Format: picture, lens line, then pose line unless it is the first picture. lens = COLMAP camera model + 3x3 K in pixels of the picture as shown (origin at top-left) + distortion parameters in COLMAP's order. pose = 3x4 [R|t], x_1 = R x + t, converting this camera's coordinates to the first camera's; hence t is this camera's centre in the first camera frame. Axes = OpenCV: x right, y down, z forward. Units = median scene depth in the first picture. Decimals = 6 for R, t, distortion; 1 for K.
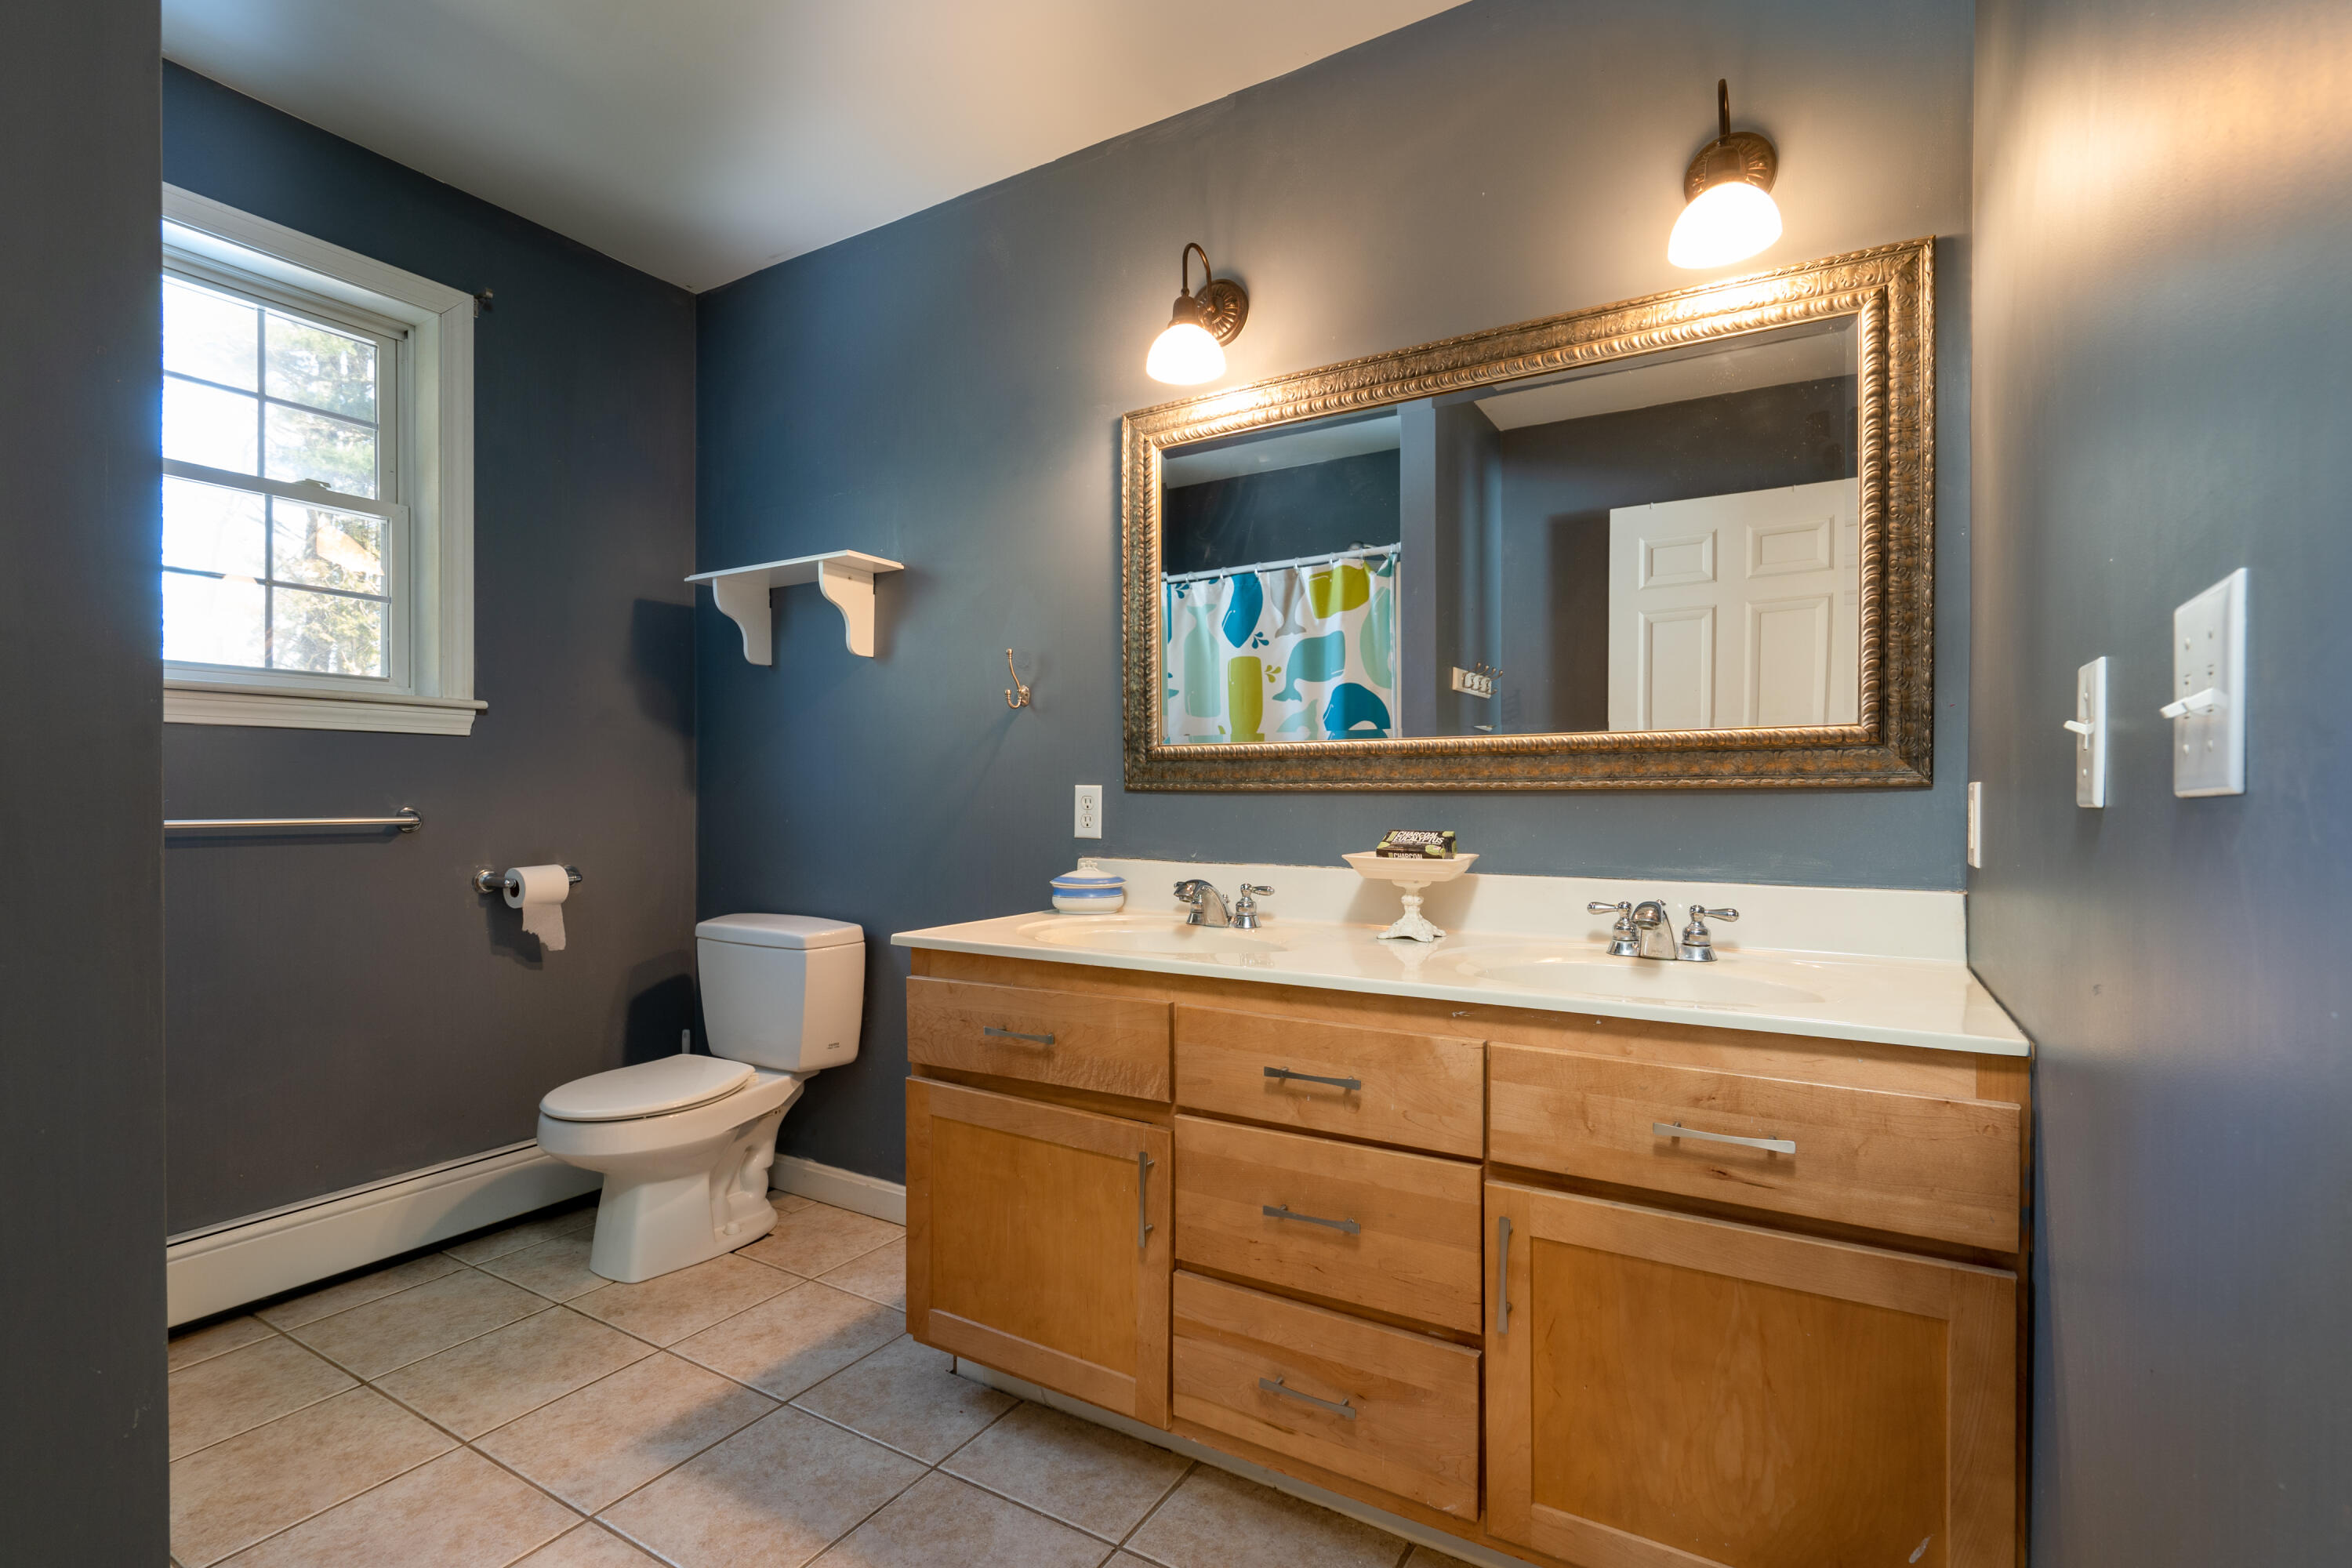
lens RADIAL K [[1073.1, 0, 1186.6], [0, 1073.1, 790.0], [0, 0, 1]] dist [-0.000653, 0.000919]
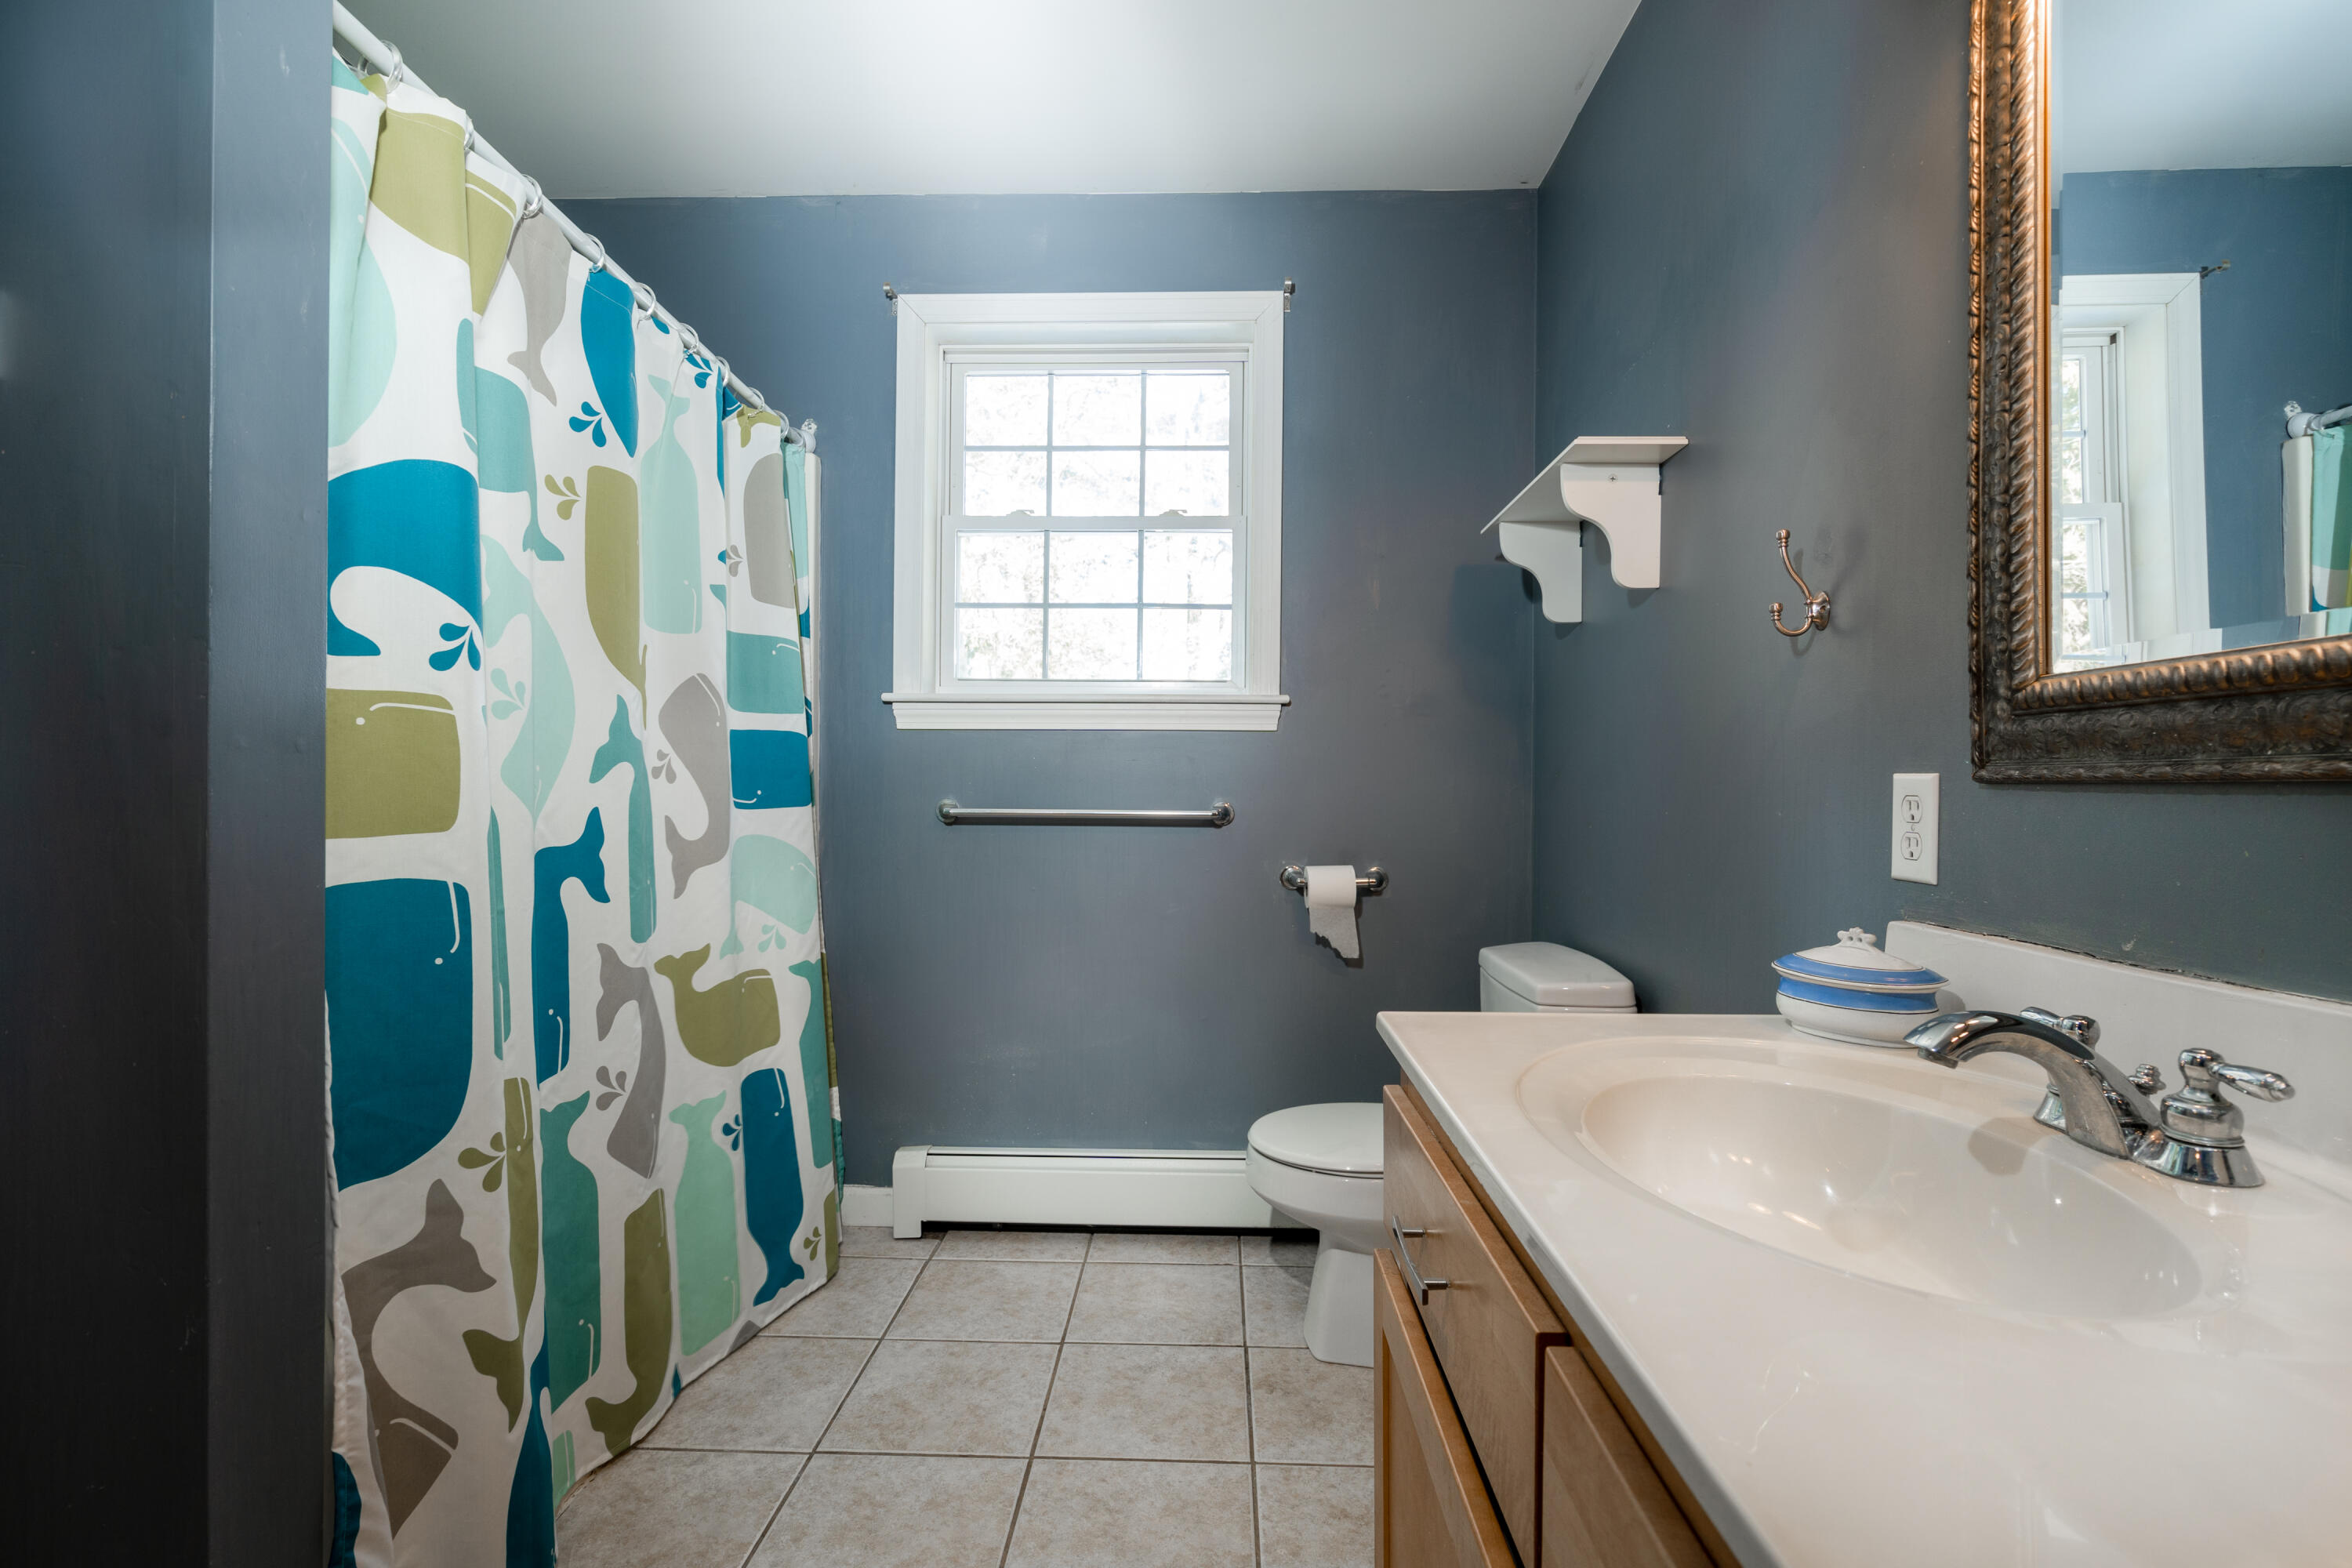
lens RADIAL K [[1073.1, 0, 1168.0], [0, 1073.1, 784.2], [0, 0, 1]] dist [-0.000653, 0.000919]
pose [[0.474964, -0.002013, -0.880003, 0.177337], [0.001613, 0.999998, -0.001417, 0.000849], [0.880004, -0.000746, 0.474966, 0.473052]]
